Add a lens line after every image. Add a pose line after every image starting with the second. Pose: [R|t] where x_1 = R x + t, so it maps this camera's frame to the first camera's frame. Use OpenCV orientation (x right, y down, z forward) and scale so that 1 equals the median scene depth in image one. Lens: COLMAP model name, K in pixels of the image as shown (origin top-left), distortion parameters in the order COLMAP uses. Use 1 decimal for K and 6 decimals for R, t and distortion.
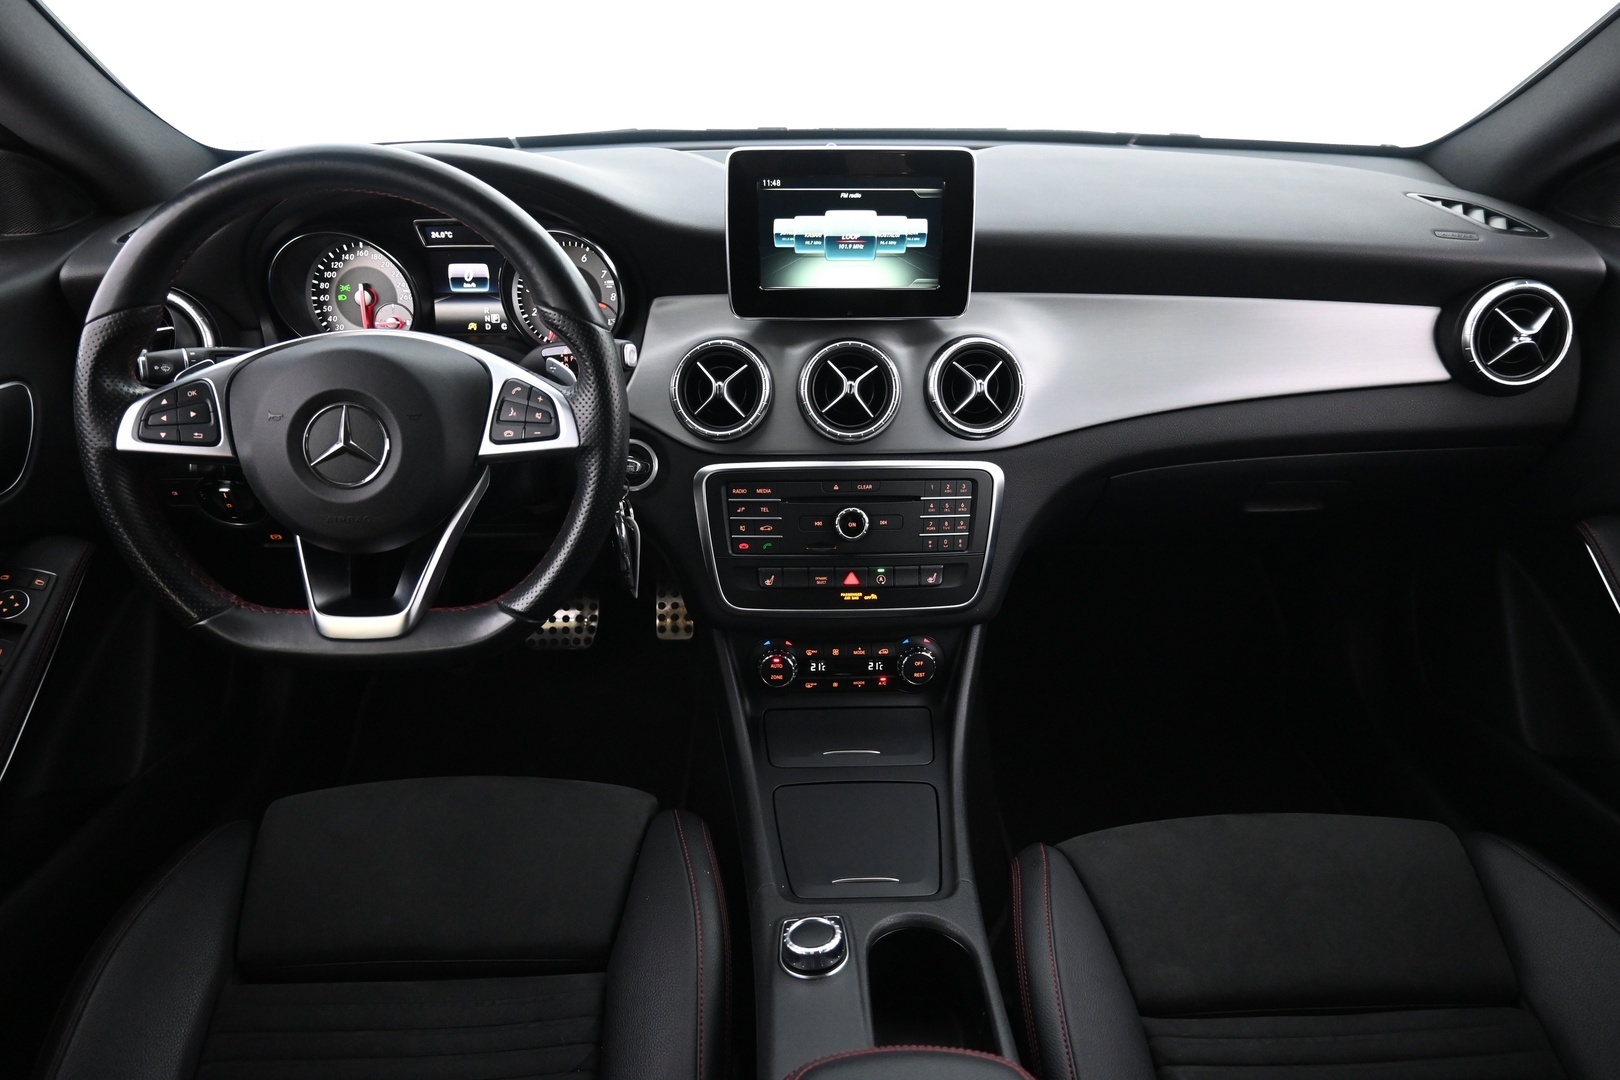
lens RADIAL K [[1096.1, 0, 820.2], [0, 1096.1, 529.1], [0, 0, 1]] dist [-0.034779, -0.001298]
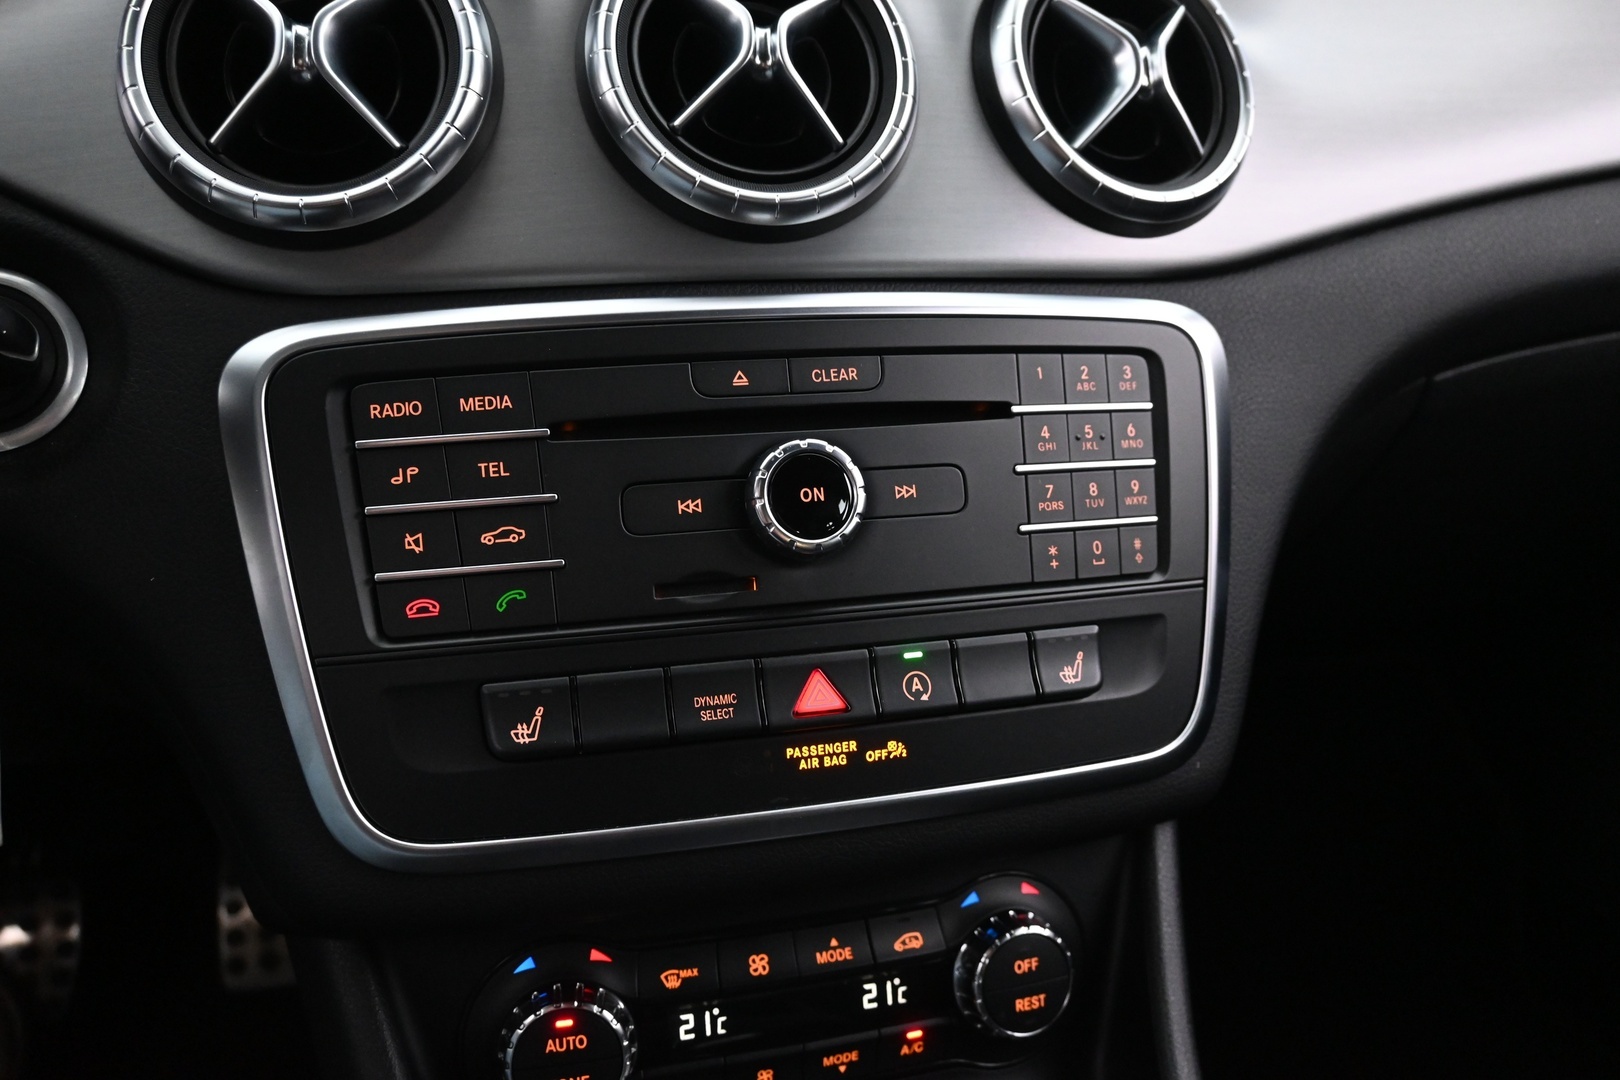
lens RADIAL K [[1307.1, 0, 811.3], [0, 1307.1, 539.0], [0, 0, 1]] dist [0.008637, 0.001208]
pose [[0.972811, -0.066868, 0.221736, -0.044748], [0.107550, 0.978351, -0.176813, 0.063806], [-0.205113, 0.195853, 0.958942, 0.638608]]
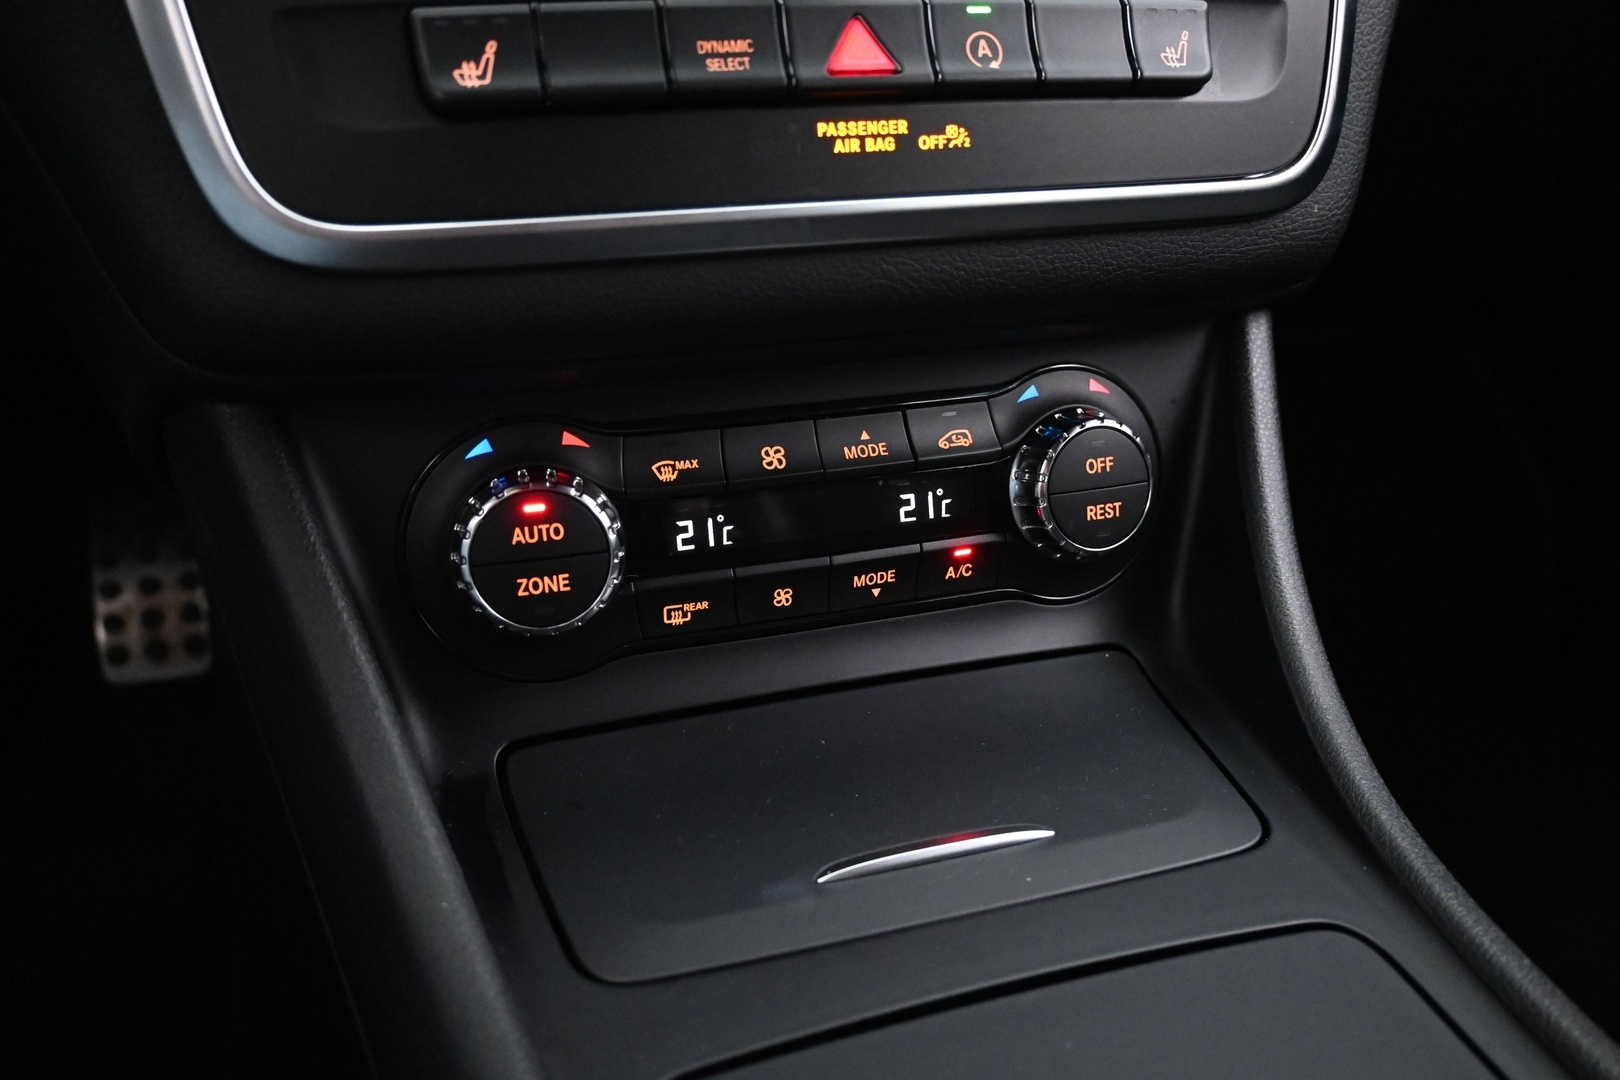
lens RADIAL K [[1423.6, 0, 816.3], [0, 1423.6, 535.4], [0, 0, 1]] dist [-0.012164, 0.001818]
pose [[0.958346, -0.112506, 0.262516, -0.062163], [0.128223, 0.990792, -0.043470, 0.146549], [-0.255208, 0.075320, 0.963948, 0.708371]]
